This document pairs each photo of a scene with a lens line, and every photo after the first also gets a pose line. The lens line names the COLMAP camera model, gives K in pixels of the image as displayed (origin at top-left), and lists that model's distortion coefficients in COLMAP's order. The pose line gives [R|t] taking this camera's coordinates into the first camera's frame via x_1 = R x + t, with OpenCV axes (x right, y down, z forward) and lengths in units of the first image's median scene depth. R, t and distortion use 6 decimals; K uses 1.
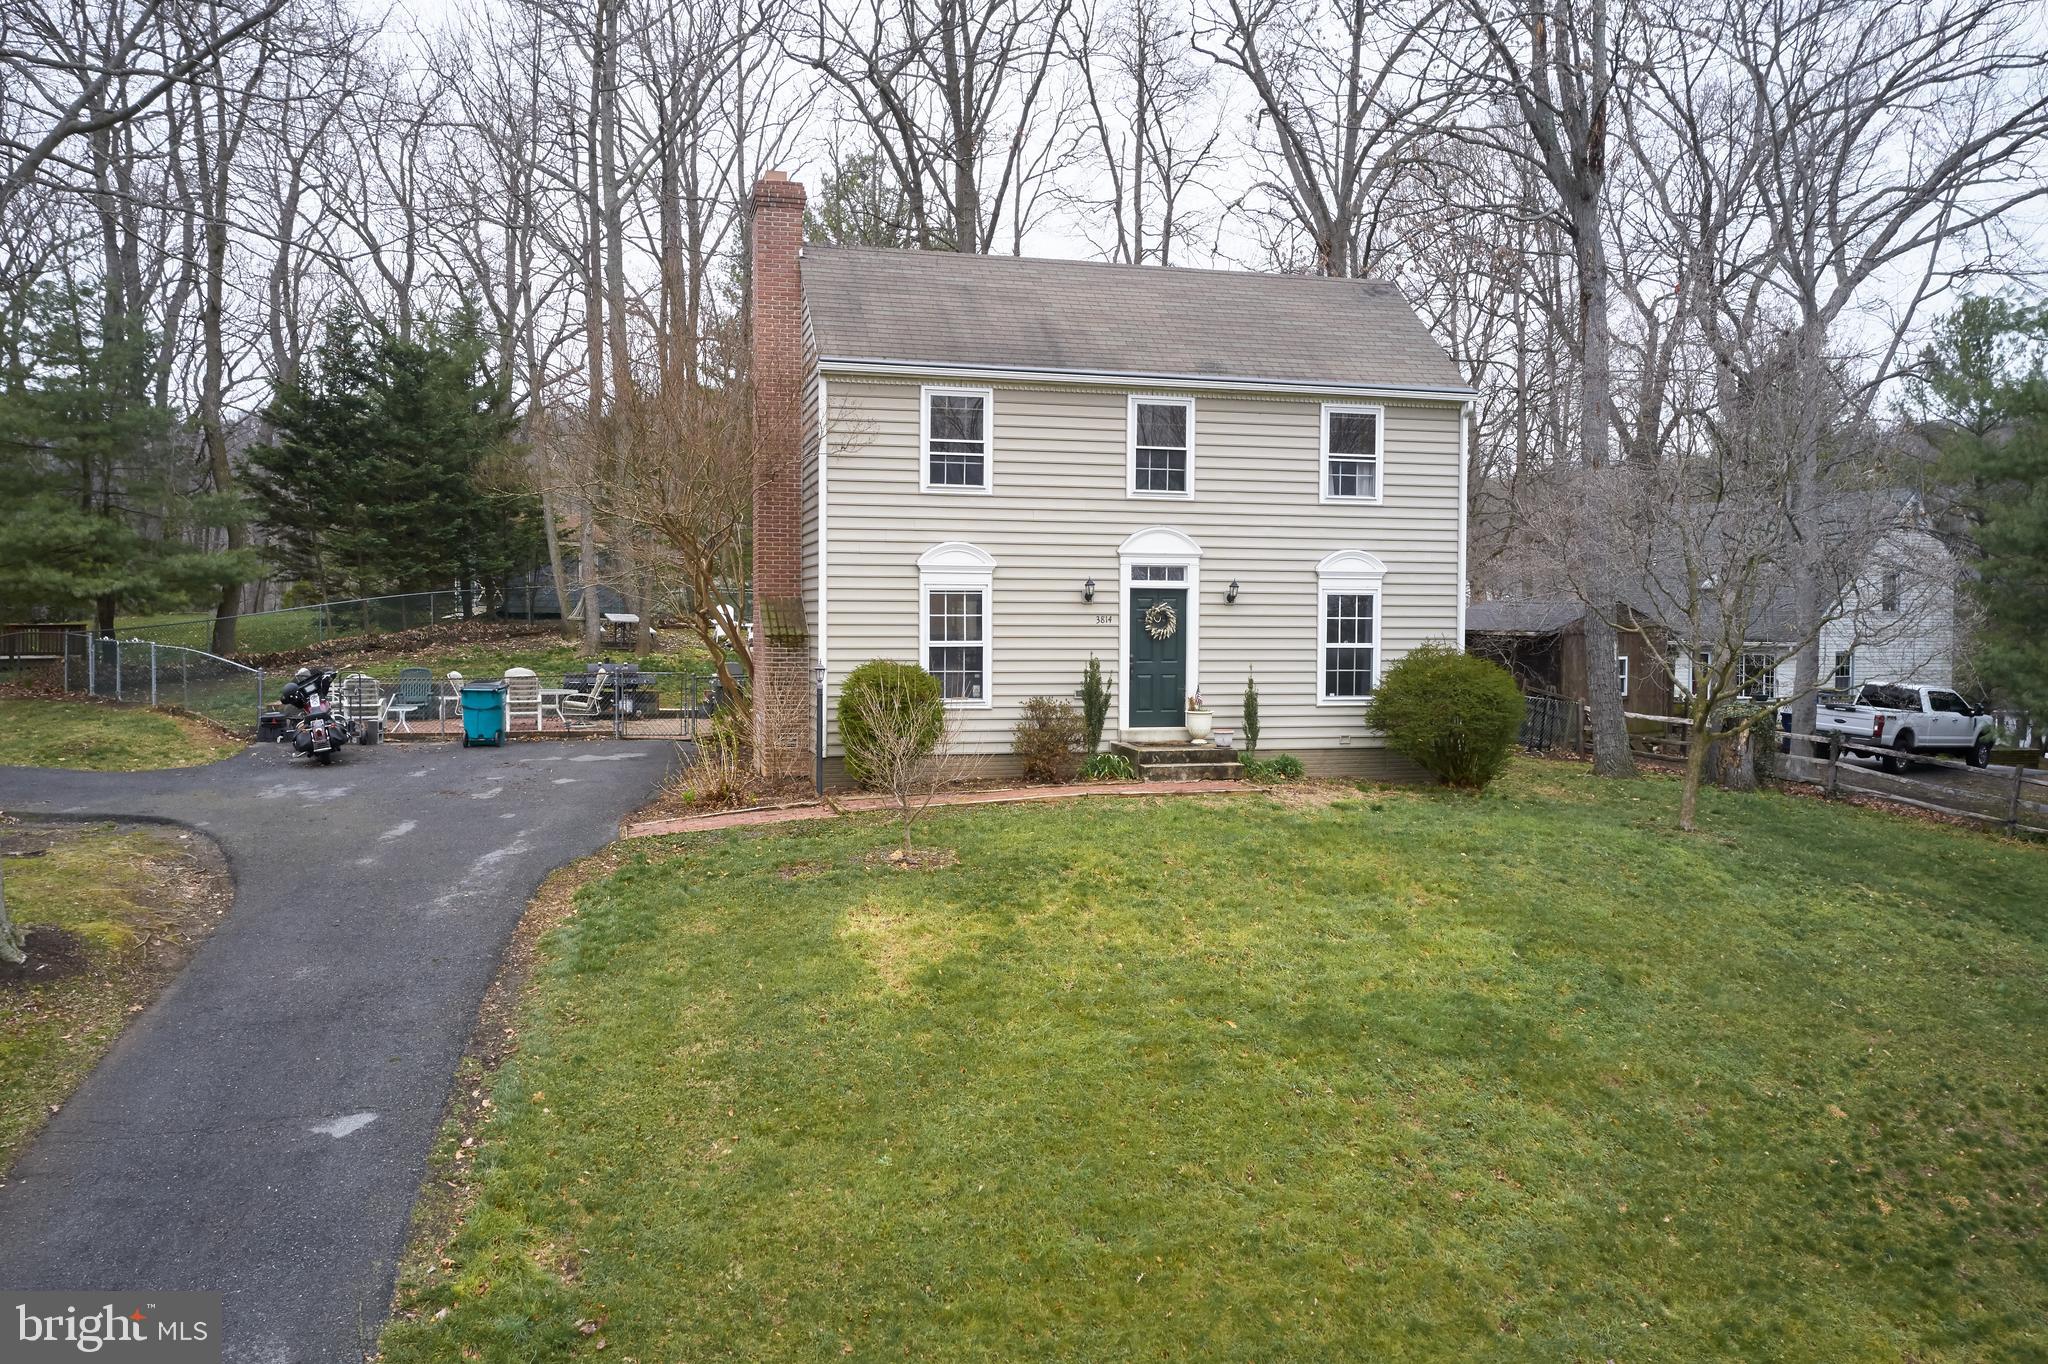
lens RADIAL K [[1623.3, 0, 1024.0], [0, 1623.3, 682.0], [0, 0, 1]] dist [-0.007461, -0.005337]
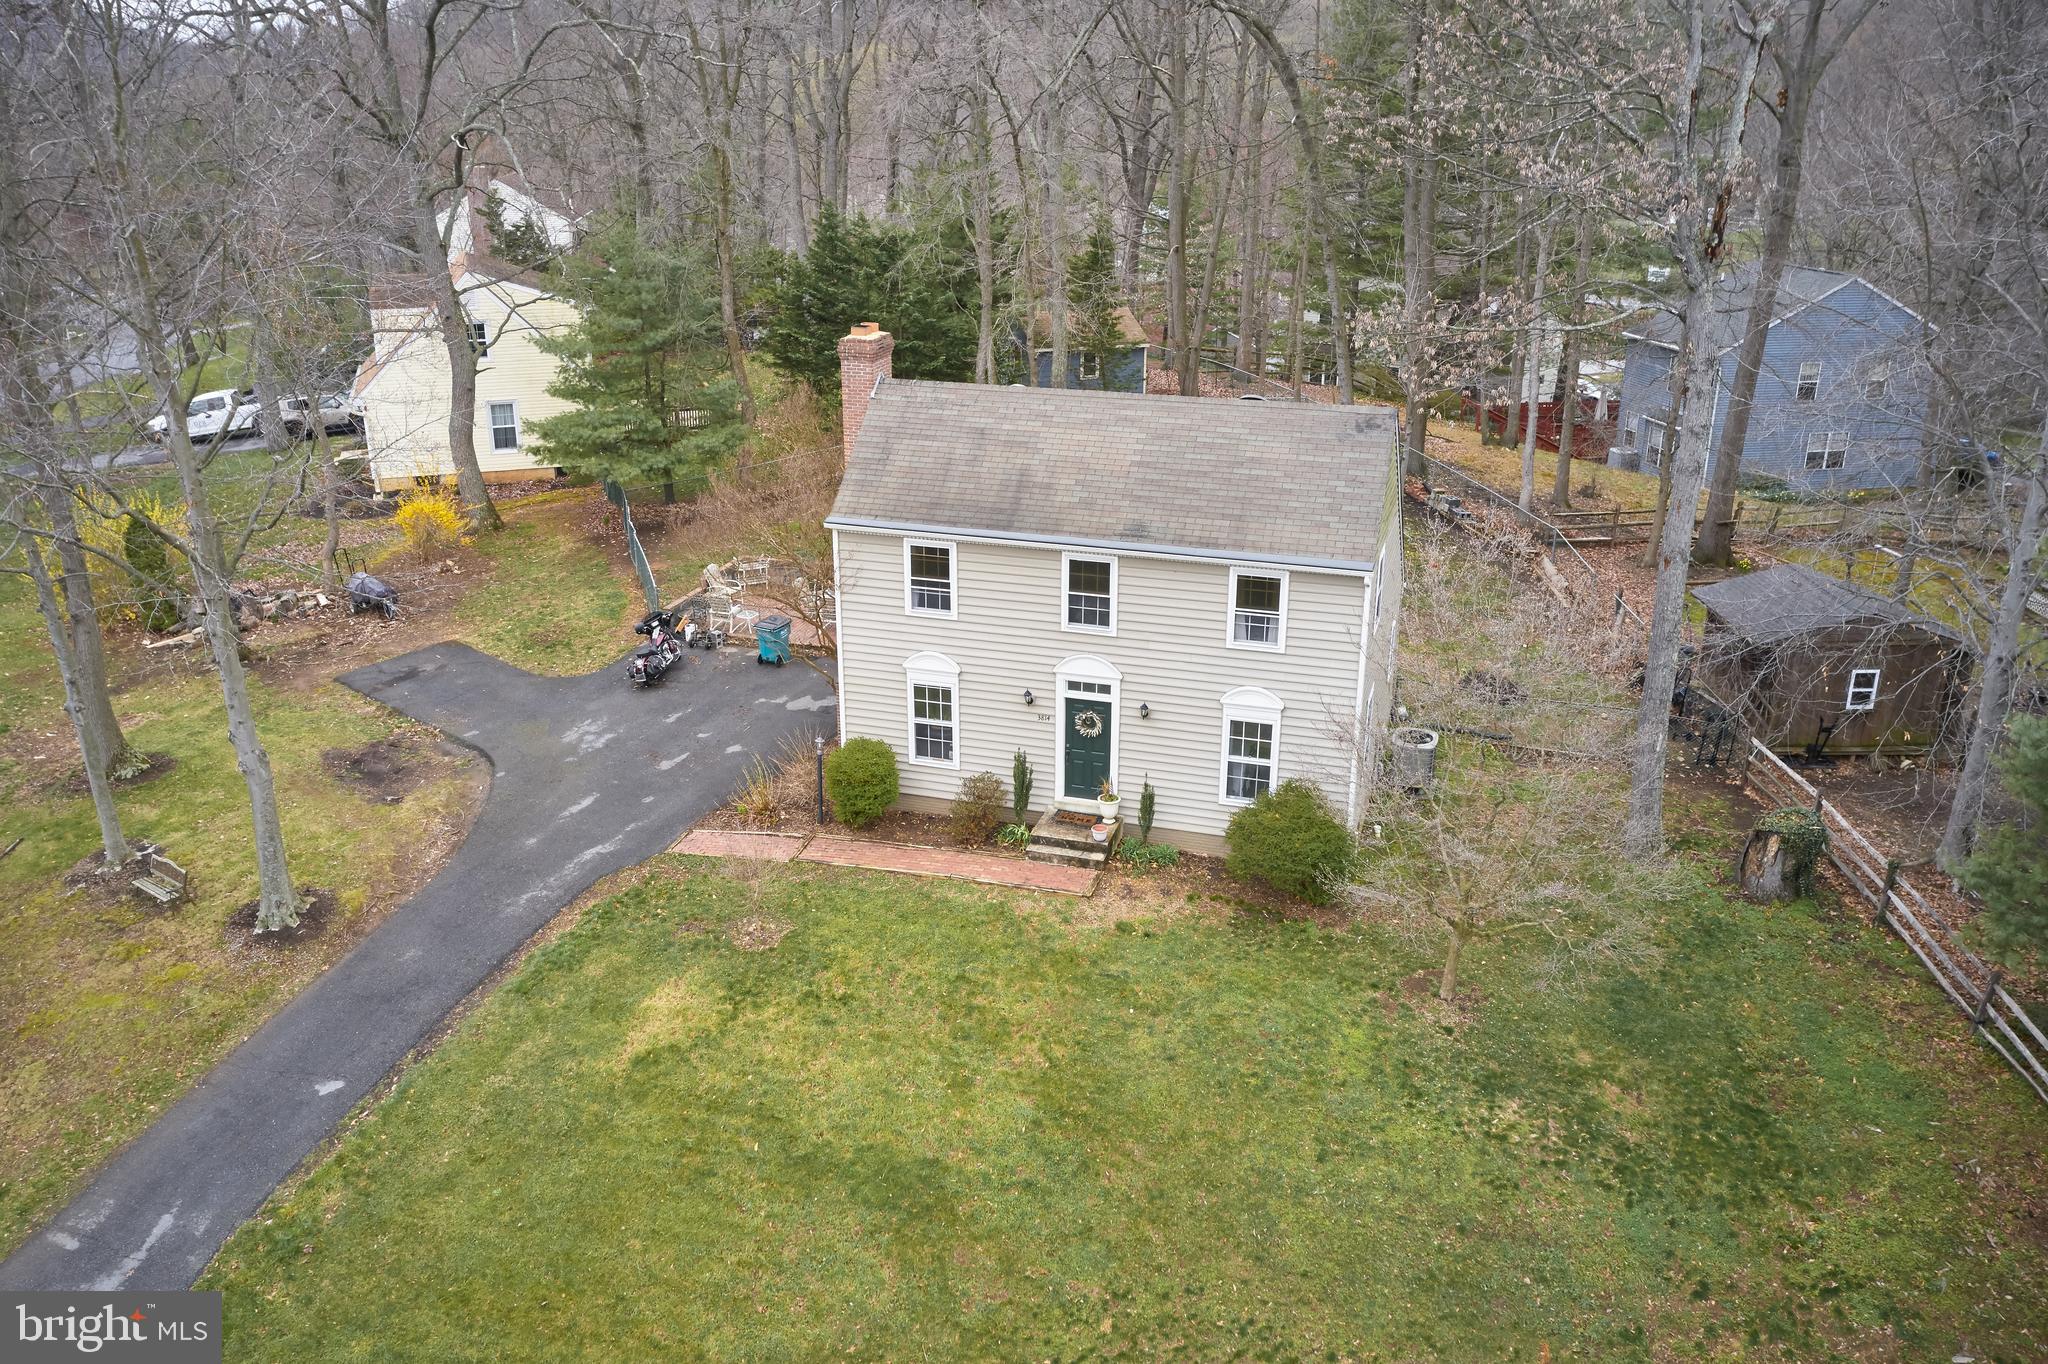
lens RADIAL K [[1623.3, 0, 1024.0], [0, 1623.3, 682.0], [0, 0, 1]] dist [-0.007461, -0.005337]
pose [[0.837939, 0.188663, -0.512117, 0.687544], [-0.014910, 0.945913, 0.324076, -0.480154], [0.545560, -0.263921, 0.795431, -0.028573]]
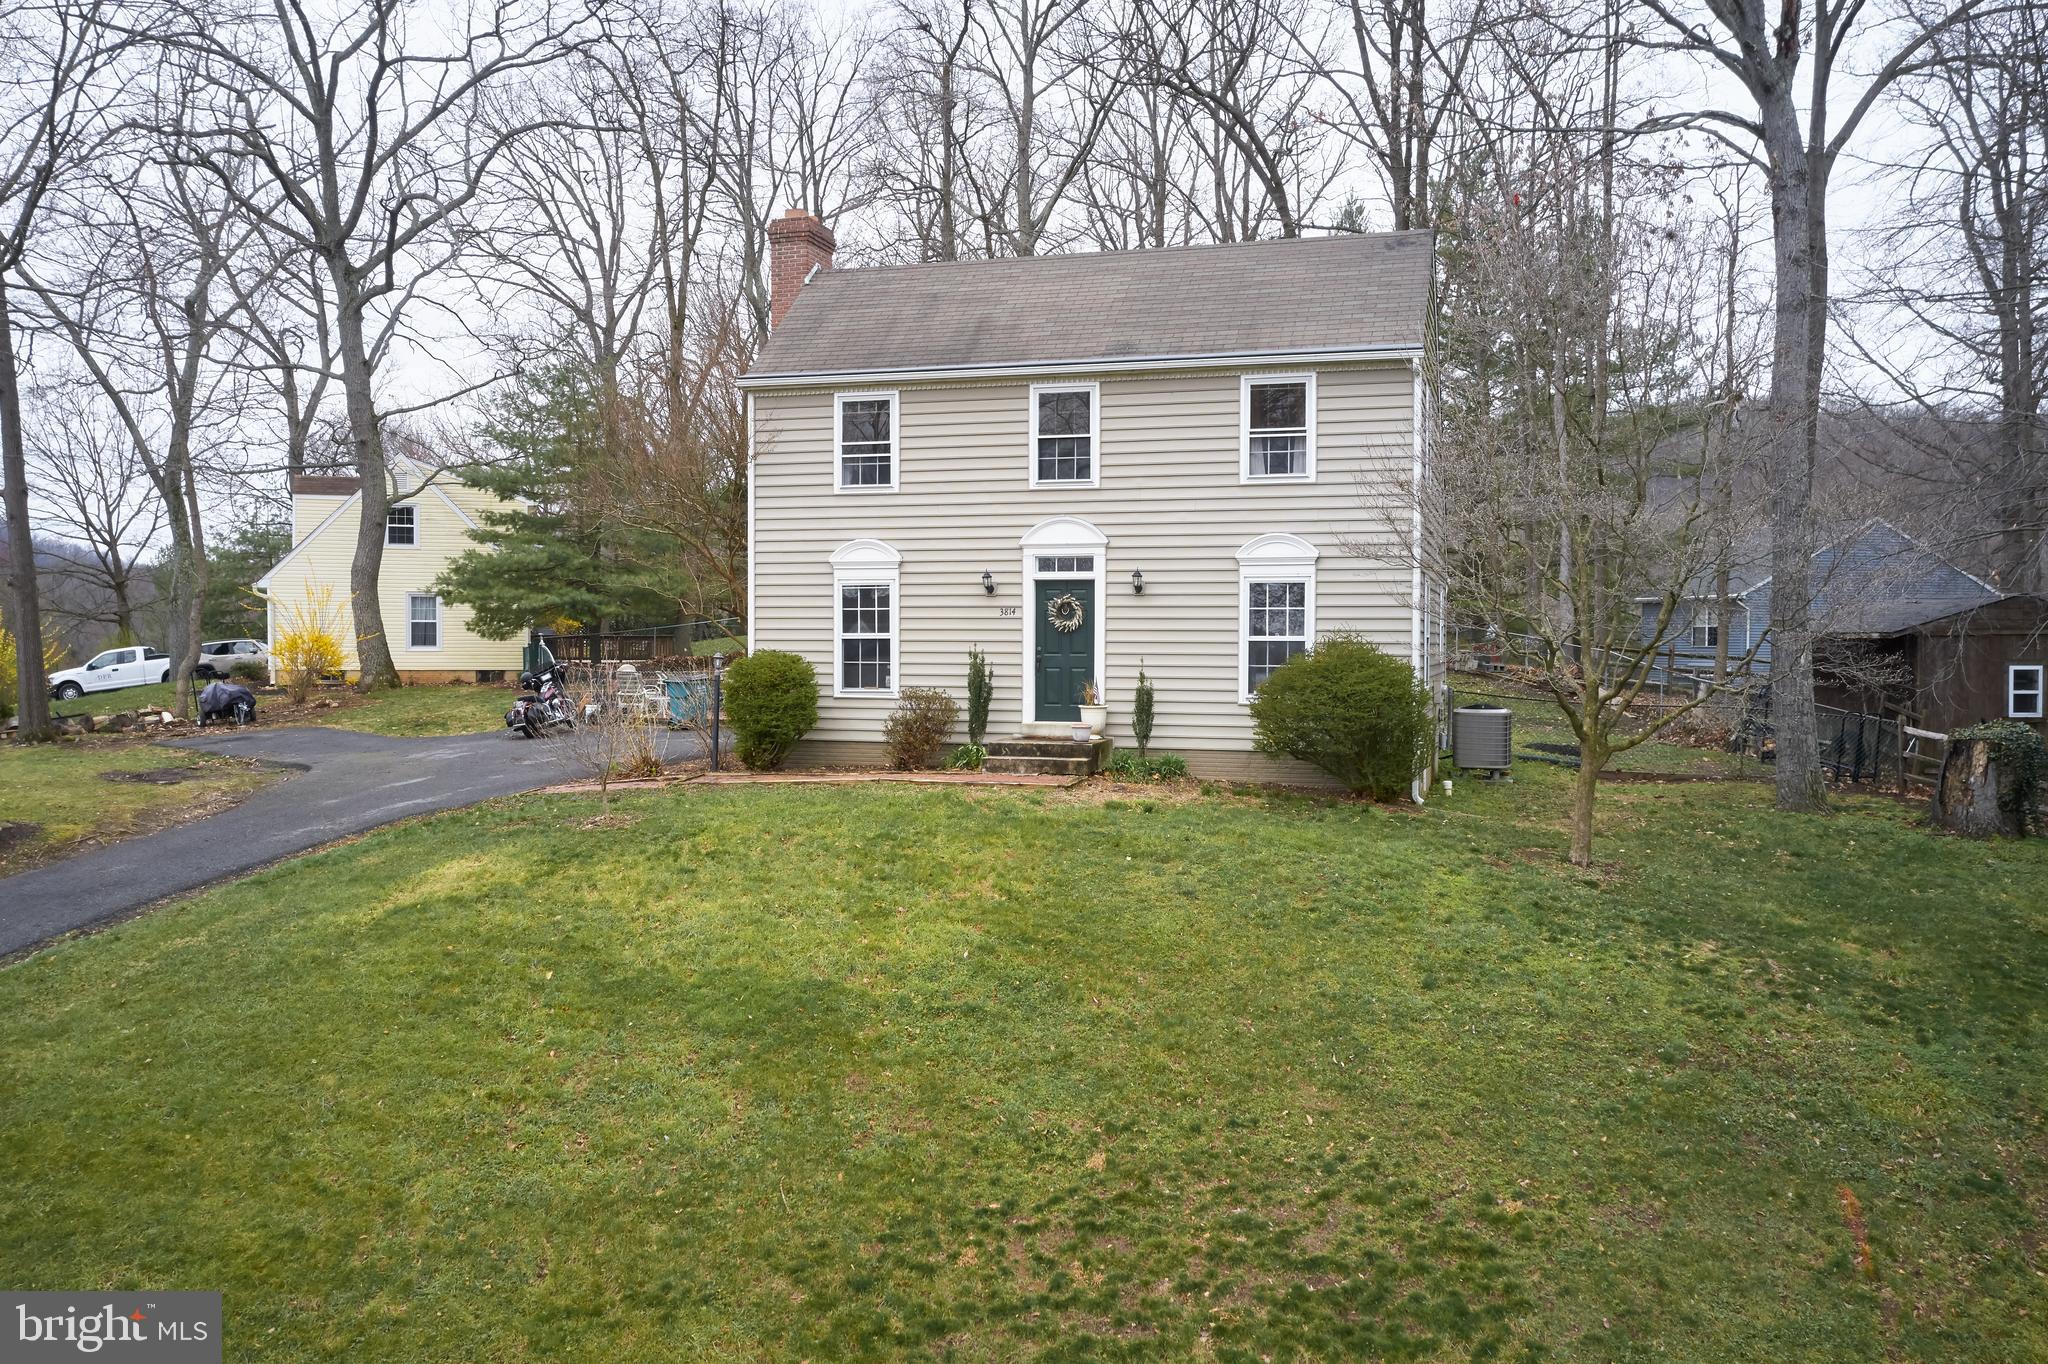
lens RADIAL K [[1623.3, 0, 1024.0], [0, 1623.3, 682.0], [0, 0, 1]] dist [-0.007461, -0.005337]
pose [[0.841900, 0.017472, -0.539350, 0.593410], [-0.015988, 0.999845, 0.007433, -0.002809], [0.539397, 0.002365, 0.842049, 0.162647]]
